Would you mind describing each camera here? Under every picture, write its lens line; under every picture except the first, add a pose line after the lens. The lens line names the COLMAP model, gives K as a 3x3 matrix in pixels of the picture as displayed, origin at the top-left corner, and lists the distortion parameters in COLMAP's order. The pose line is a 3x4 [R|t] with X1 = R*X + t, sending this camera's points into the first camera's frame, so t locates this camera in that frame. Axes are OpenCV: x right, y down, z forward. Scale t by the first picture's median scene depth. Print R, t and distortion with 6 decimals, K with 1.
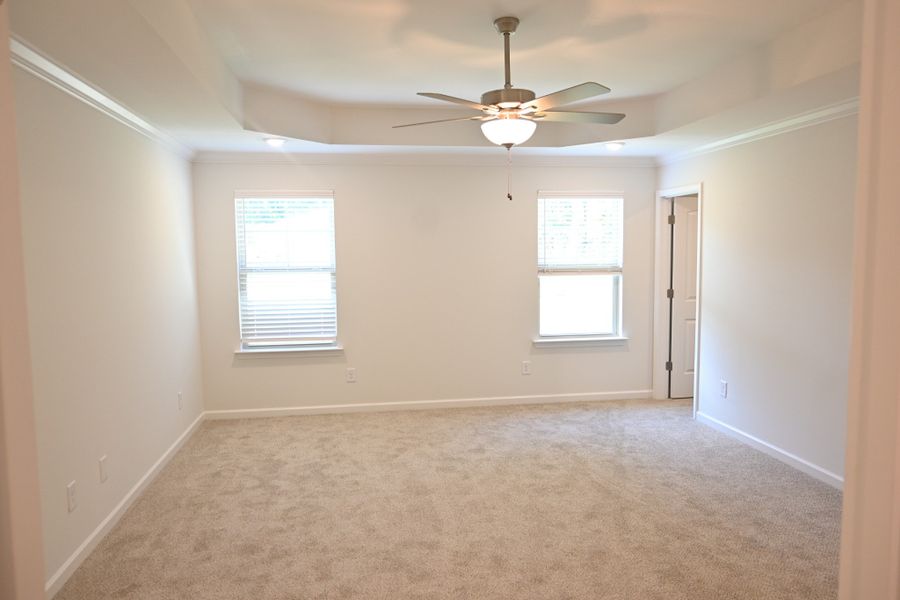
lens RADIAL K [[667.2, 0, 450.0], [0, 667.2, 300.0], [0, 0, 1]] dist [-0.001557, -0.001849]
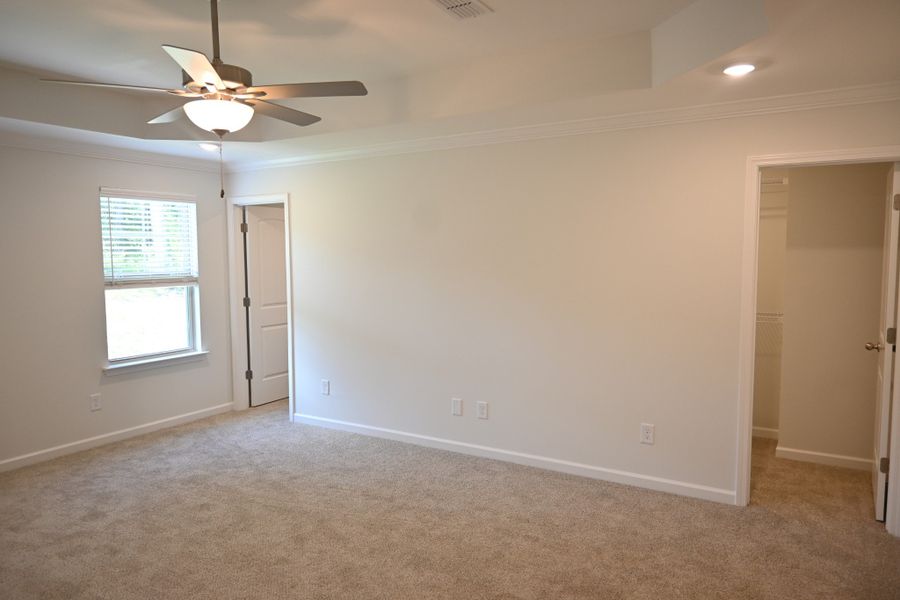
lens RADIAL K [[630.5, 0, 475.7], [0, 630.5, 300.5], [0, 0, 1]] dist [0.001064, 0.002459]
pose [[0.630110, -0.054767, 0.774572, -0.206497], [0.062992, 0.997827, 0.019309, -0.009765], [-0.773947, 0.036625, 0.632191, 0.159292]]
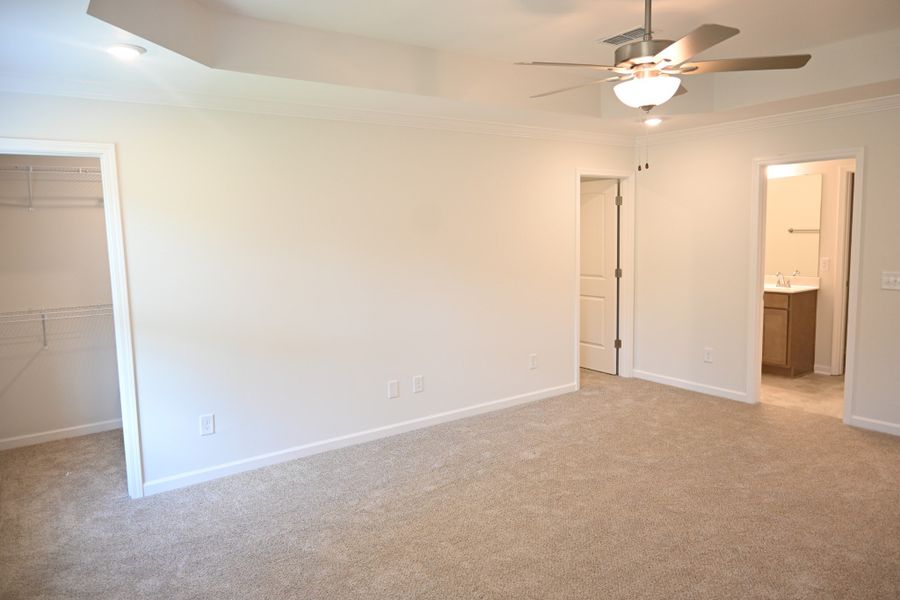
lens RADIAL K [[600.4, 0, 450.0], [0, 600.4, 300.0], [0, 0, 1]] dist [0.000041, 0.001038]
pose [[-0.450732, -0.080147, 0.889054, -0.304703], [0.101044, 0.984979, 0.140022, -0.072481], [-0.886922, 0.152946, -0.435864, 0.981412]]
